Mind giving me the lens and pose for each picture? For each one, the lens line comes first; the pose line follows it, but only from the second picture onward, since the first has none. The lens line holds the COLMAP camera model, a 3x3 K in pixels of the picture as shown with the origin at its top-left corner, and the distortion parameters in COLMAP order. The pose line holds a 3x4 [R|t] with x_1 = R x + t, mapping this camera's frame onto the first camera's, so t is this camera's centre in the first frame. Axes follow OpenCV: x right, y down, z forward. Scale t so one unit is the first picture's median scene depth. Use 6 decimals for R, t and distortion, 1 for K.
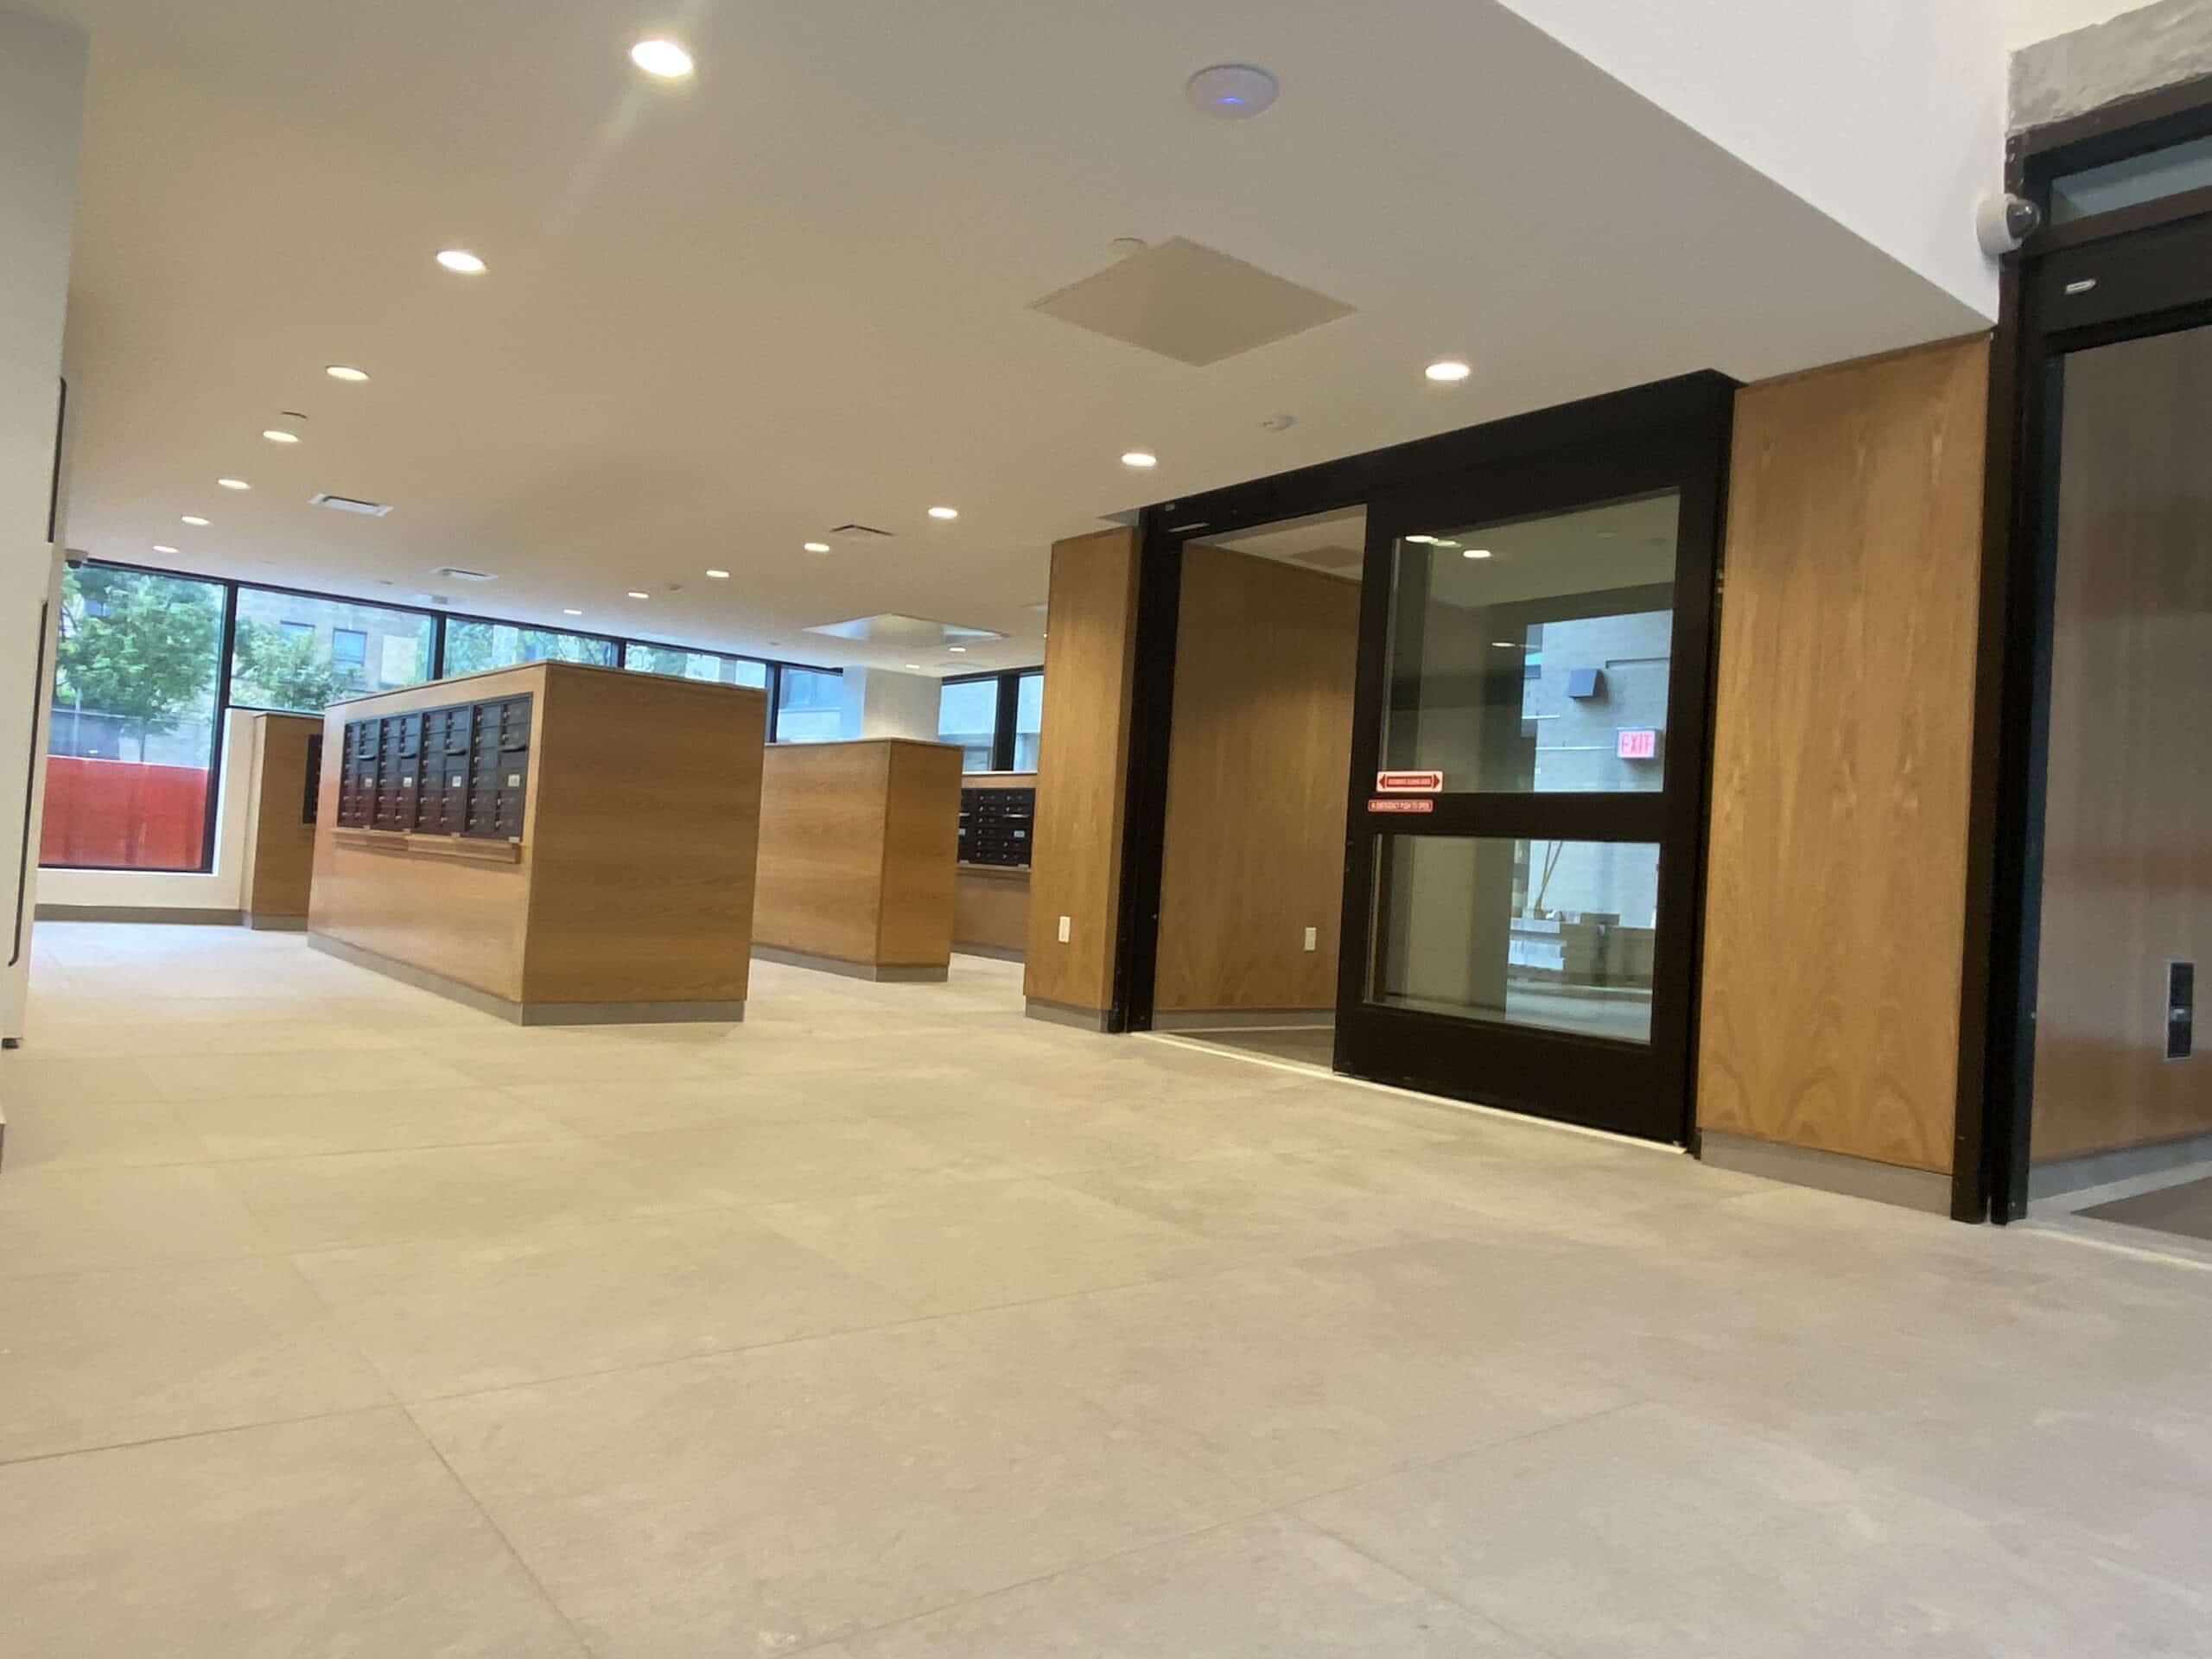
lens RADIAL K [[1472.1, 0, 1101.4], [0, 1472.1, 827.4], [0, 0, 1]] dist [0.087571, -0.102334]
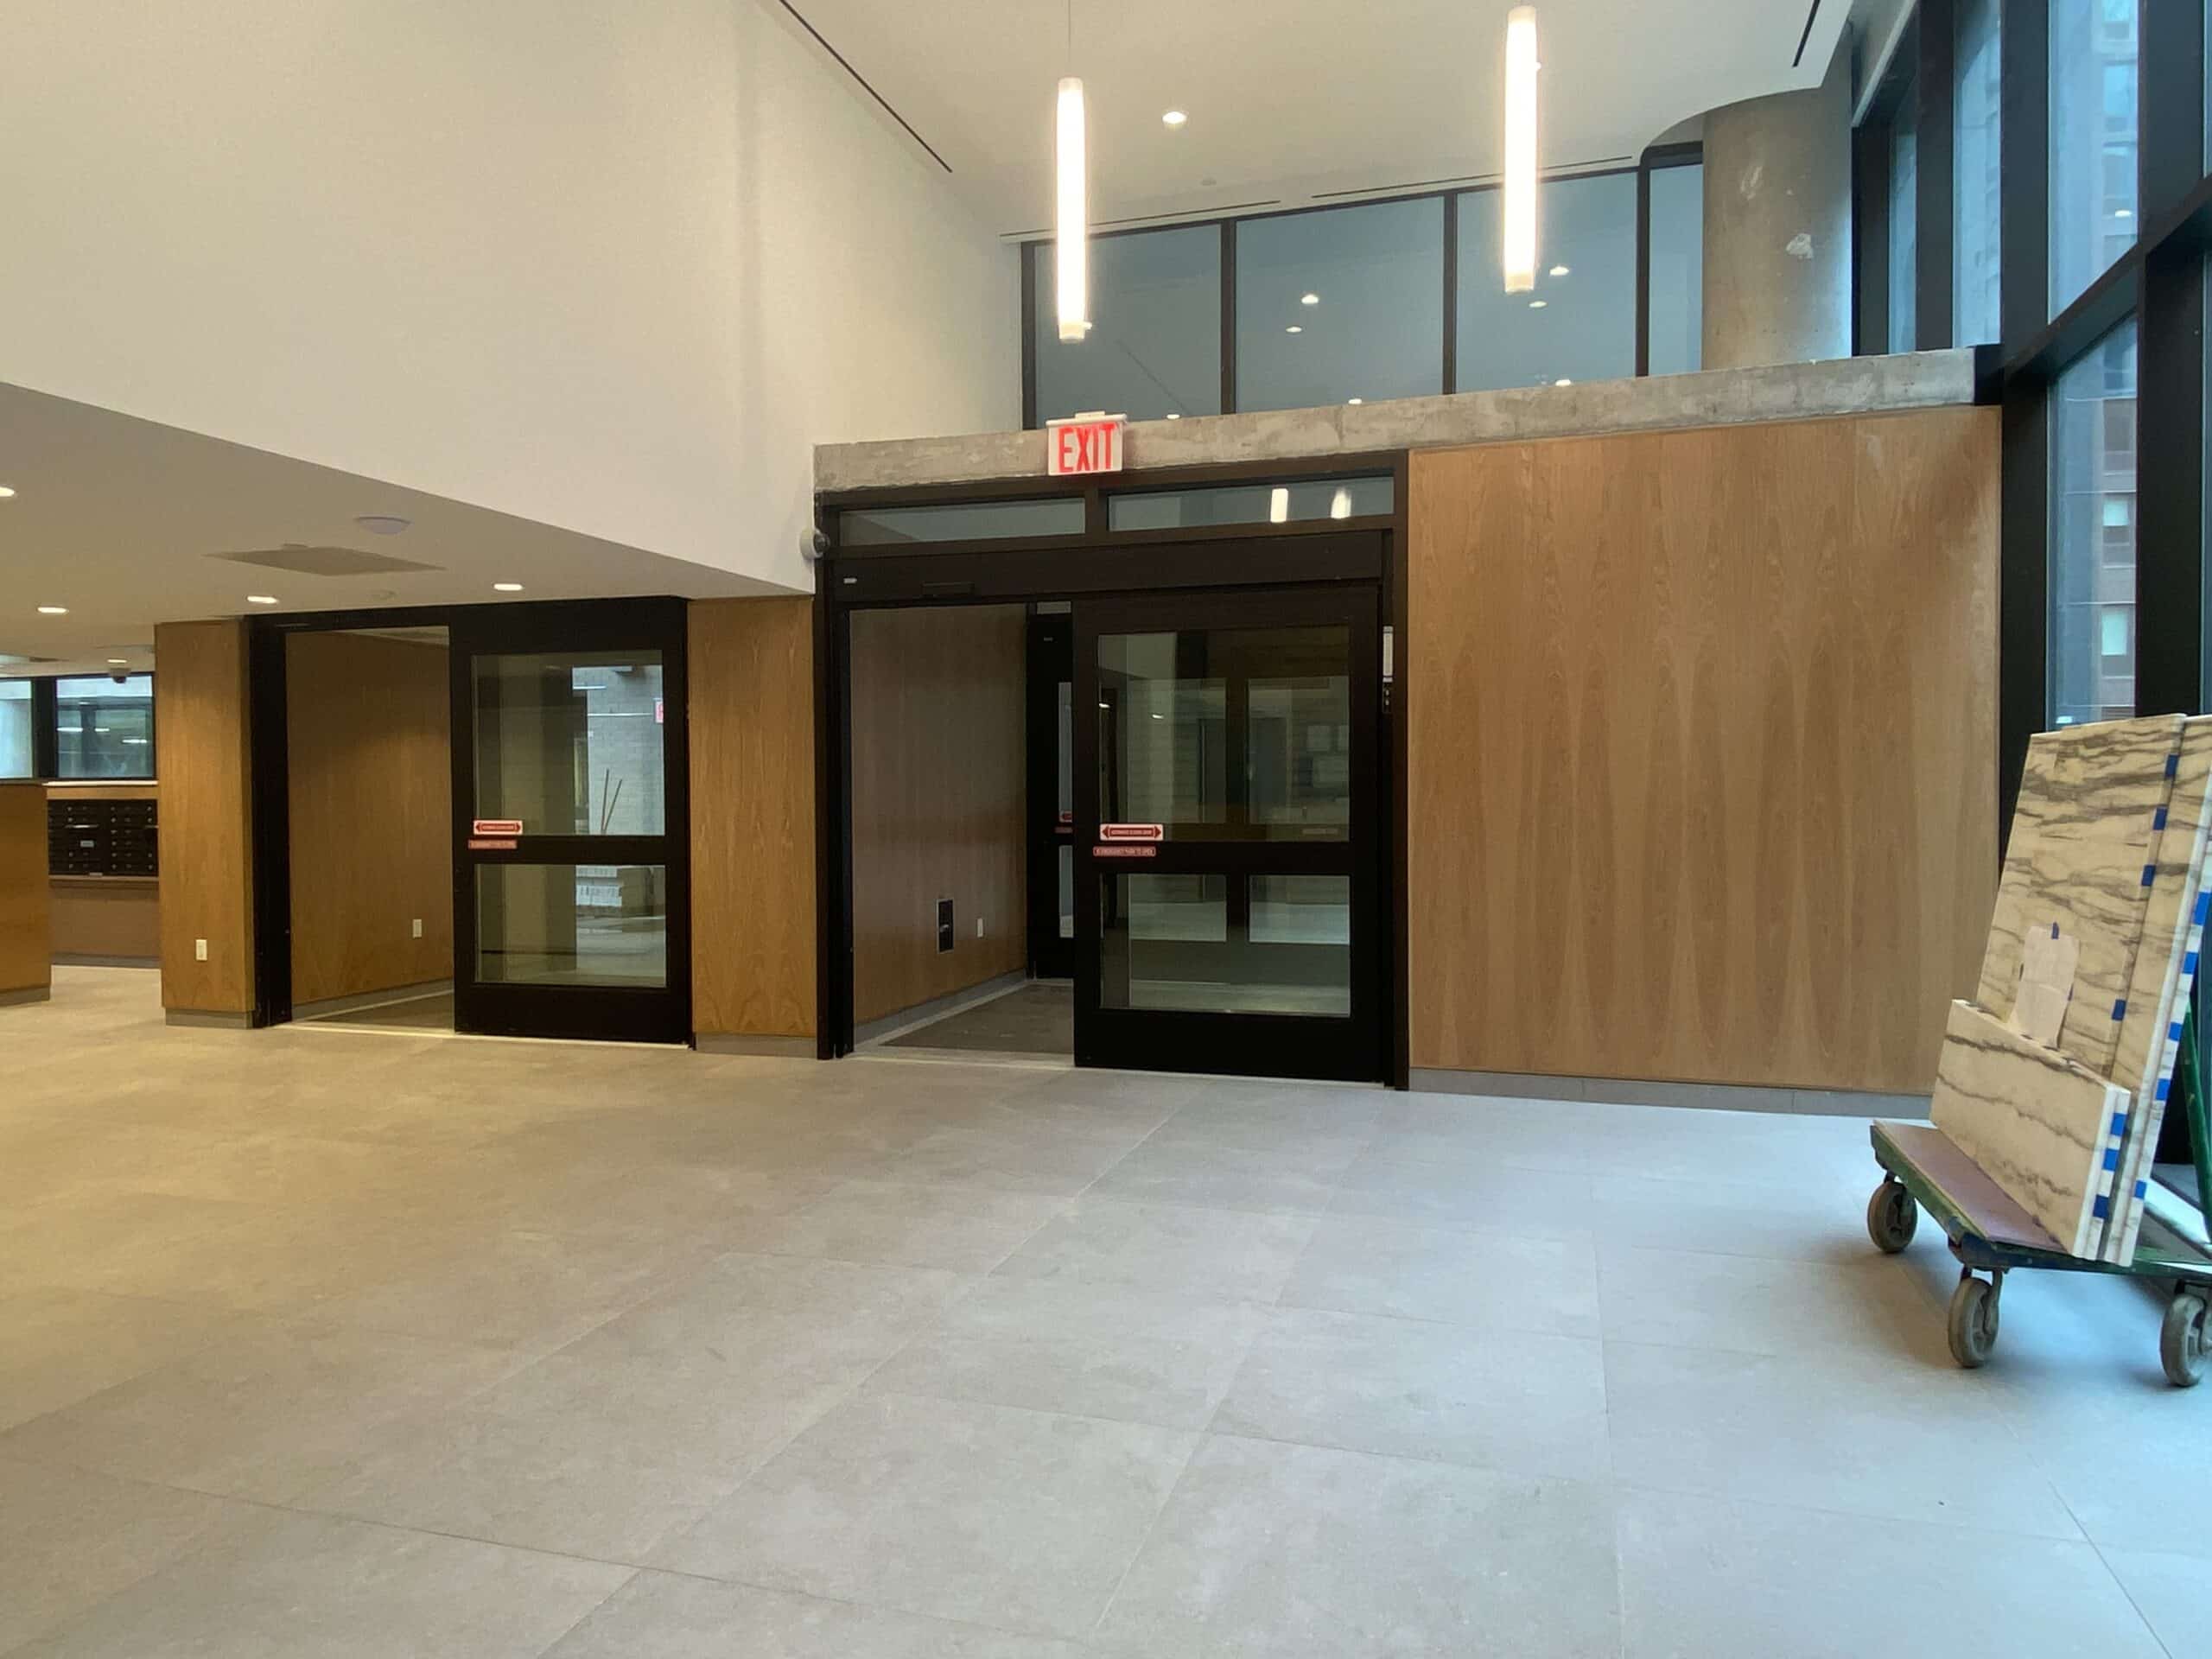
lens RADIAL K [[1472.1, 0, 1101.4], [0, 1472.1, 827.4], [0, 0, 1]] dist [0.087571, -0.102334]
pose [[0.817052, -0.082024, 0.570700, -0.176844], [0.040560, 0.995554, 0.085018, -0.162723], [-0.575136, -0.046316, 0.816746, -0.666054]]
